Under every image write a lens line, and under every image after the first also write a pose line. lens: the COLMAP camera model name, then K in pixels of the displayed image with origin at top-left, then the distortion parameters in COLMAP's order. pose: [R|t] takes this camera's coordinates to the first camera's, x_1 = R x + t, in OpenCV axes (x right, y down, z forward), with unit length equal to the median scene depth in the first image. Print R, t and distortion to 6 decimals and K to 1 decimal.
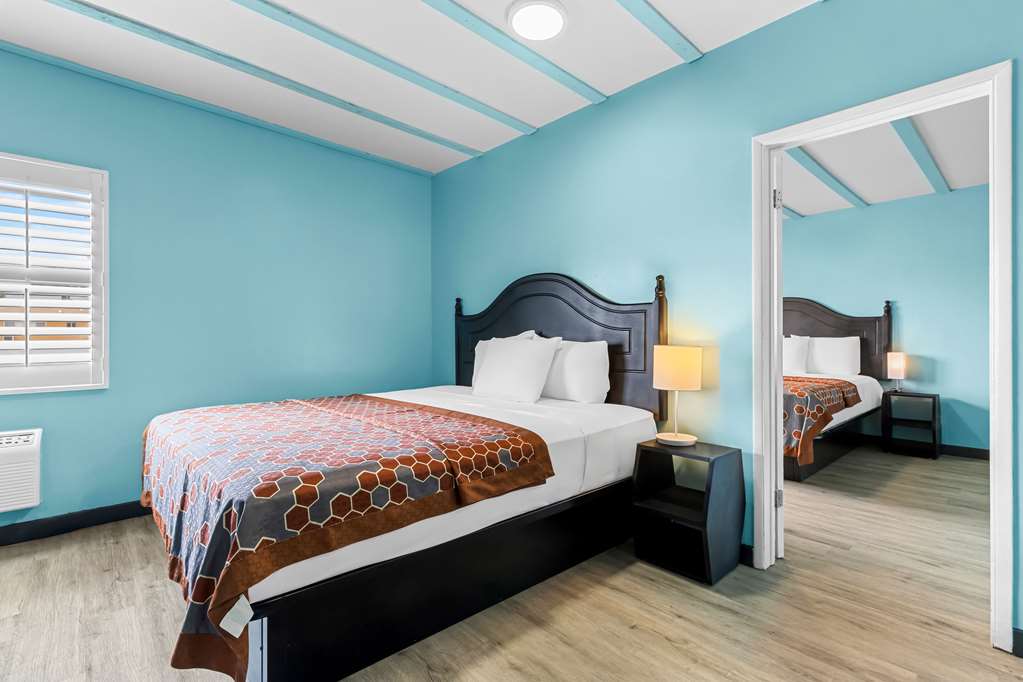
lens RADIAL K [[481.6, 0, 521.8], [0, 481.6, 333.9], [0, 0, 1]] dist [0.001582, 0.001477]
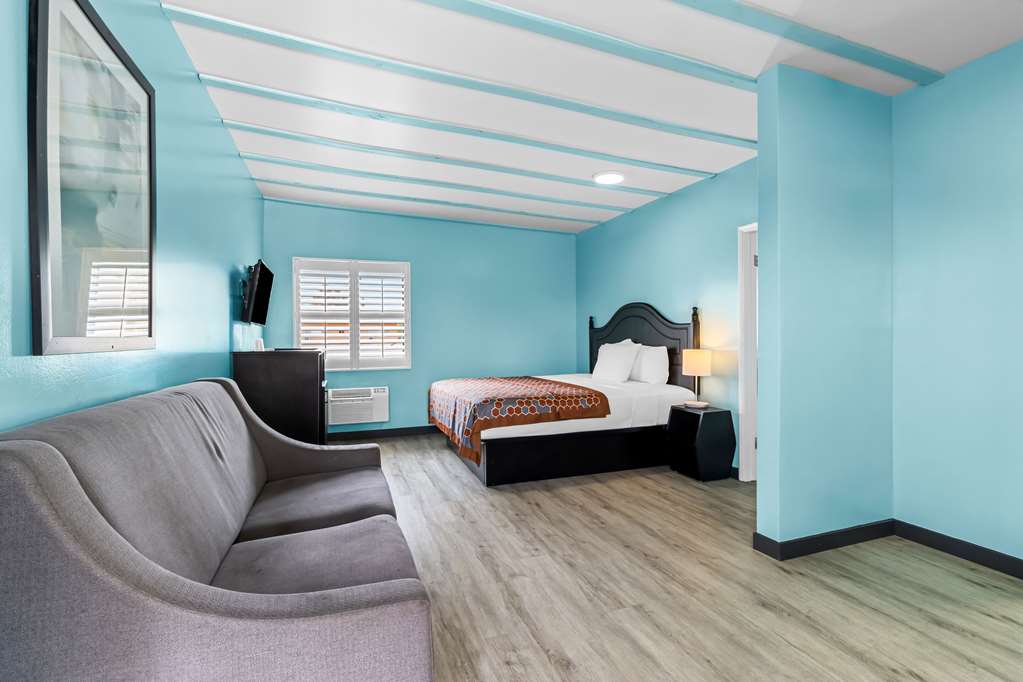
lens RADIAL K [[481.6, 0, 510.1], [0, 481.6, 339.2], [0, 0, 1]] dist [0.001582, 0.001477]
pose [[0.918114, -0.003126, -0.396303, 0.358451], [0.008598, 0.999891, 0.012033, -0.035825], [0.396222, -0.014455, 0.918041, -0.759383]]
